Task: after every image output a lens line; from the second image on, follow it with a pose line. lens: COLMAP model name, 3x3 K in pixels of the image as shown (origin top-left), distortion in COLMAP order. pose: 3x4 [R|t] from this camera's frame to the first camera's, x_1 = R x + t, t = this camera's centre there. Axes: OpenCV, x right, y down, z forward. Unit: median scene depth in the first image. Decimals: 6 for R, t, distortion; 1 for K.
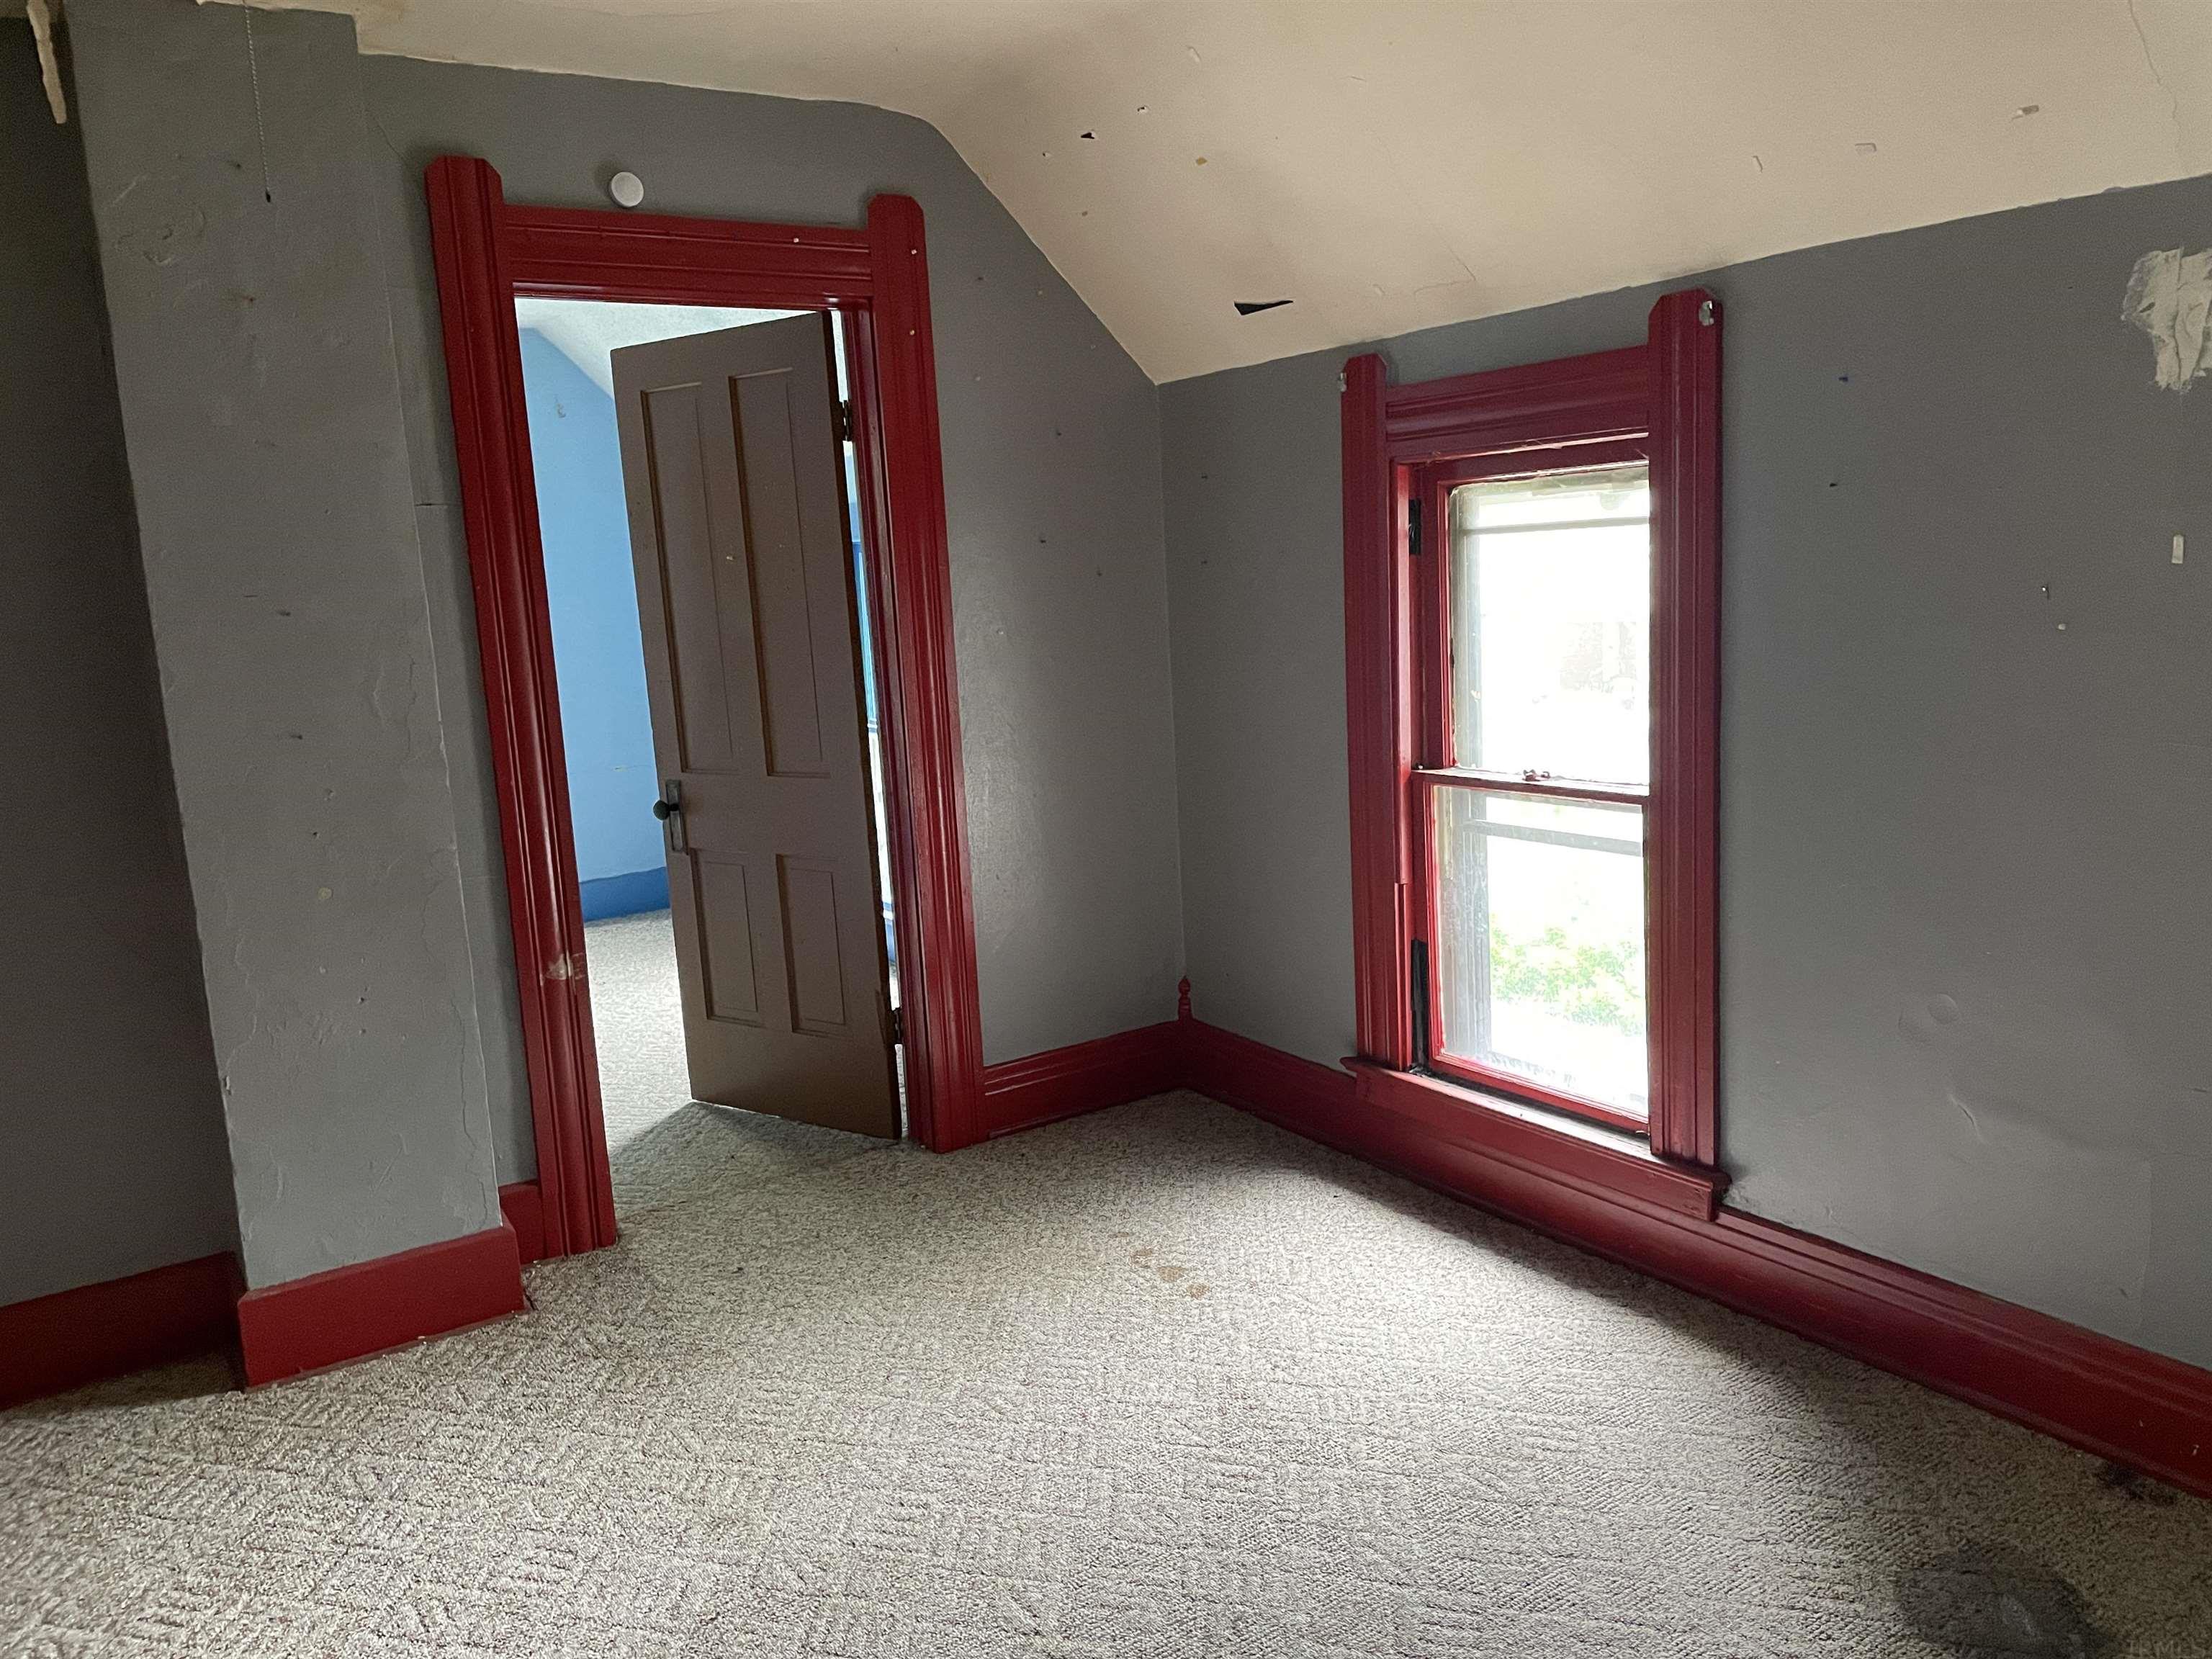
lens RADIAL K [[1658.9, 0, 1110.8], [0, 1658.9, 831.2], [0, 0, 1]] dist [0.066641, -0.088102]
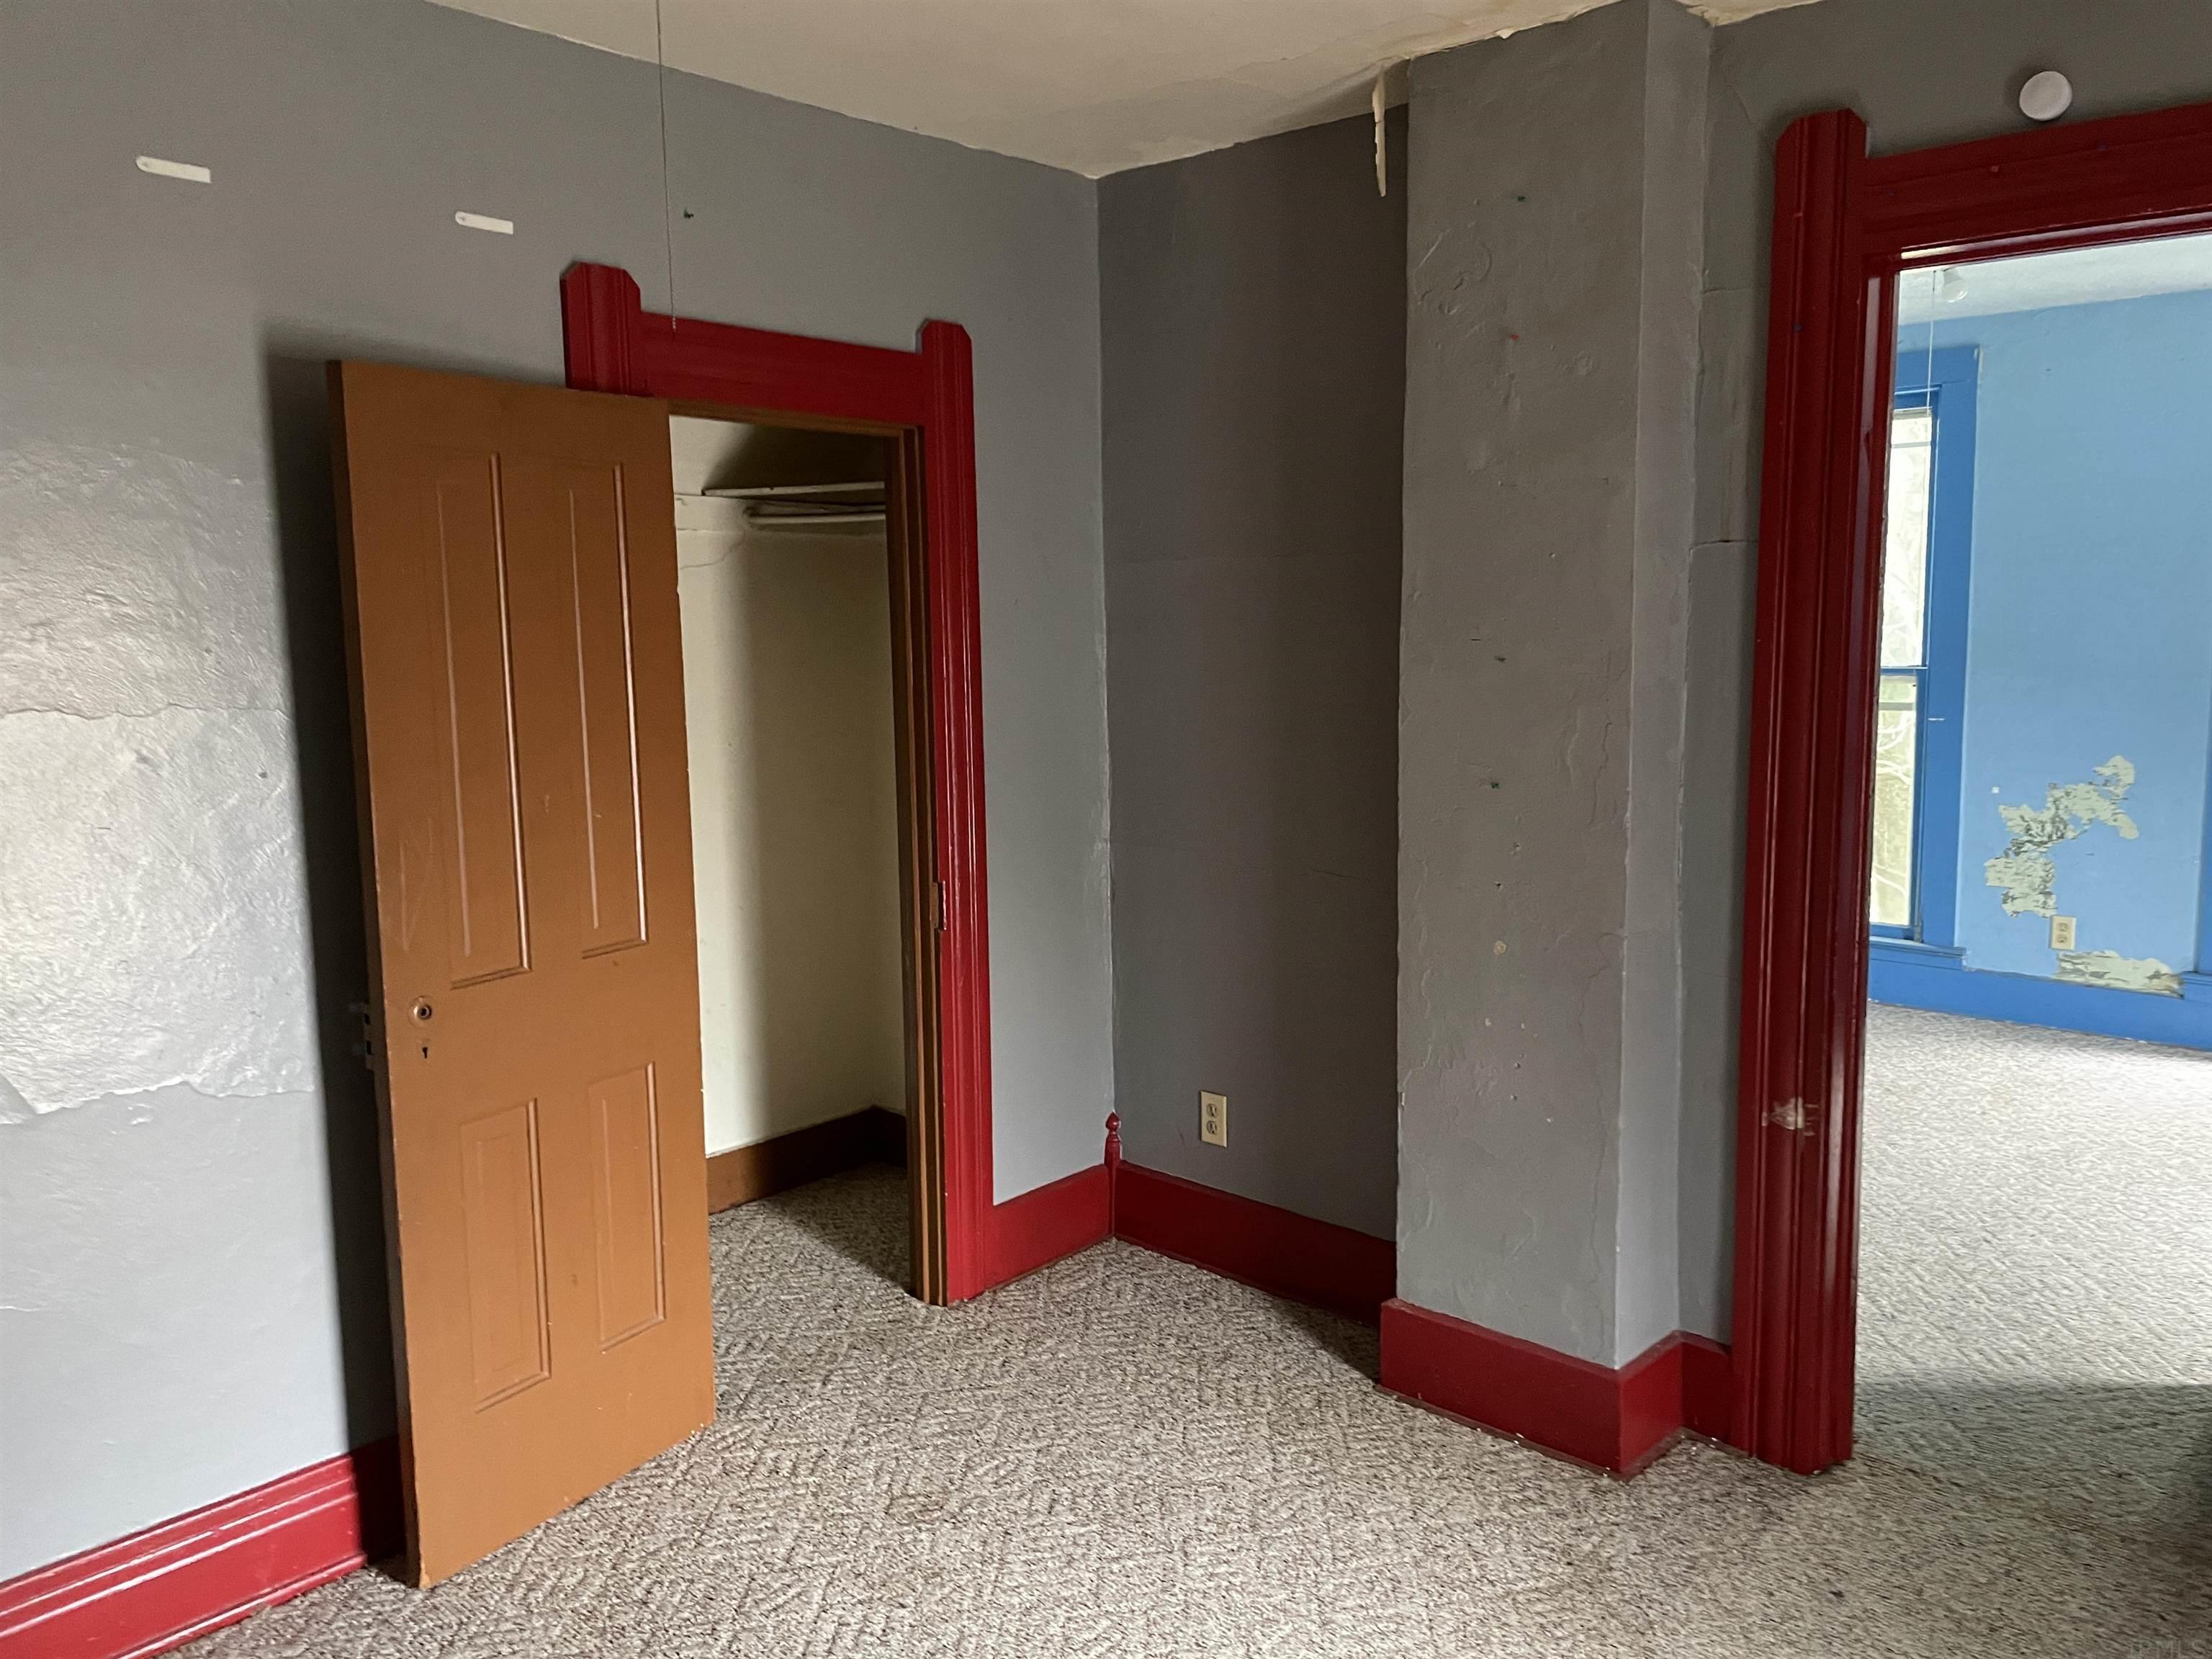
lens RADIAL K [[1658.9, 0, 1120.4], [0, 1658.9, 820.4], [0, 0, 1]] dist [0.066641, -0.088102]
pose [[0.245648, 0.176065, -0.953236, 0.374530], [-0.159105, 0.977354, 0.139519, -0.131467], [0.956213, 0.117392, 0.268098, 0.514110]]
